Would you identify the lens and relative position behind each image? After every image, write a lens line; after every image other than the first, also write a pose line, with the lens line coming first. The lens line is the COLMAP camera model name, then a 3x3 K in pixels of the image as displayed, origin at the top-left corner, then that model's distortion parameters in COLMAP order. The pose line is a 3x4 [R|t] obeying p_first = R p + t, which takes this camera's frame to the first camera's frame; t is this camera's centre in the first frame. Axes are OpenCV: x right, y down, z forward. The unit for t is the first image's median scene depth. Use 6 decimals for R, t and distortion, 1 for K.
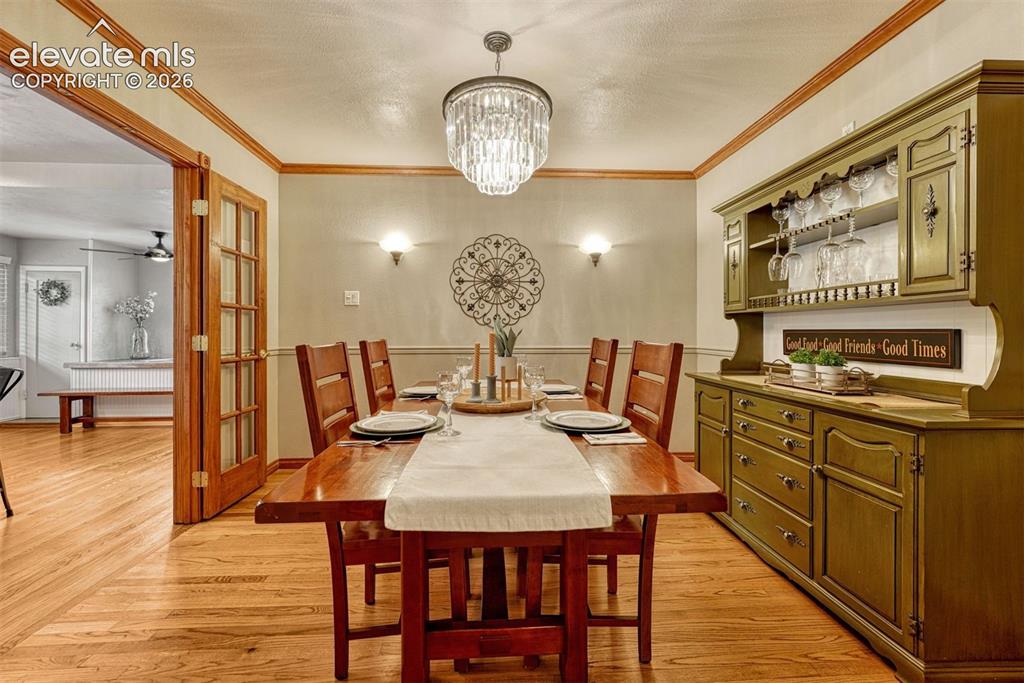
lens RADIAL K [[436.2, 0, 509.0], [0, 436.2, 337.7], [0, 0, 1]] dist [-0.006648, 0.000023]
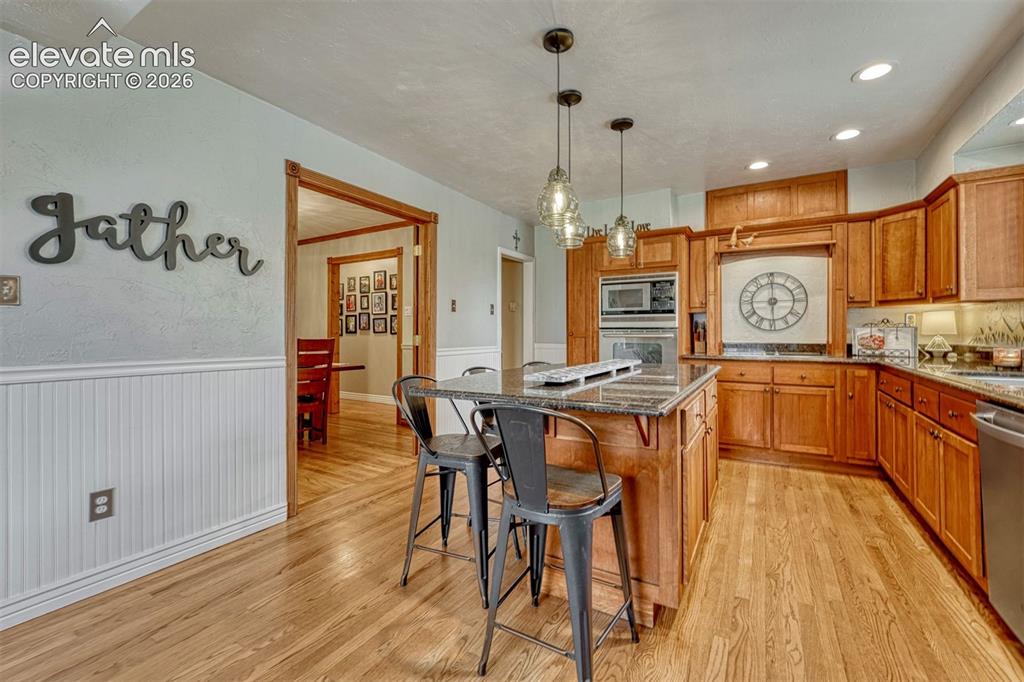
lens RADIAL K [[436.2, 0, 510.9], [0, 436.2, 333.4], [0, 0, 1]] dist [-0.006648, 0.000023]
pose [[-0.825101, -0.002719, 0.564979, -2.507827], [-0.000642, 0.999992, 0.003875, -0.010204], [-0.564985, 0.002834, -0.825096, 2.188829]]
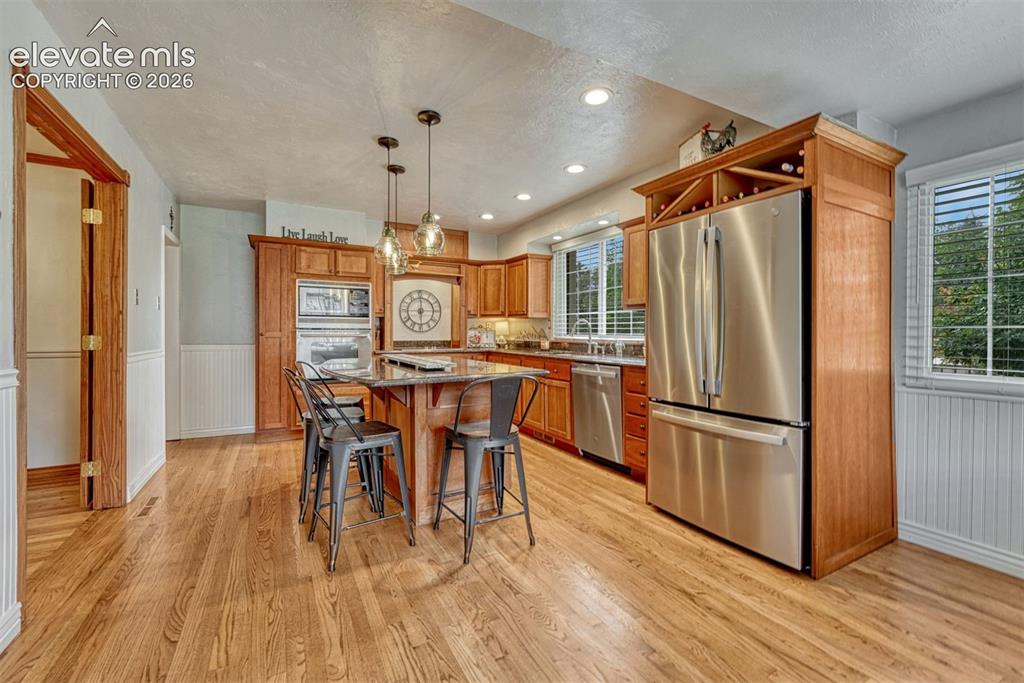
lens RADIAL K [[436.2, 0, 515.0], [0, 436.2, 337.2], [0, 0, 1]] dist [-0.006648, 0.000023]
pose [[-0.897985, -0.001633, -0.440022, -1.620676], [-0.005707, 0.999952, 0.007935, -0.007076], [0.439988, 0.009636, -0.897952, 2.673219]]
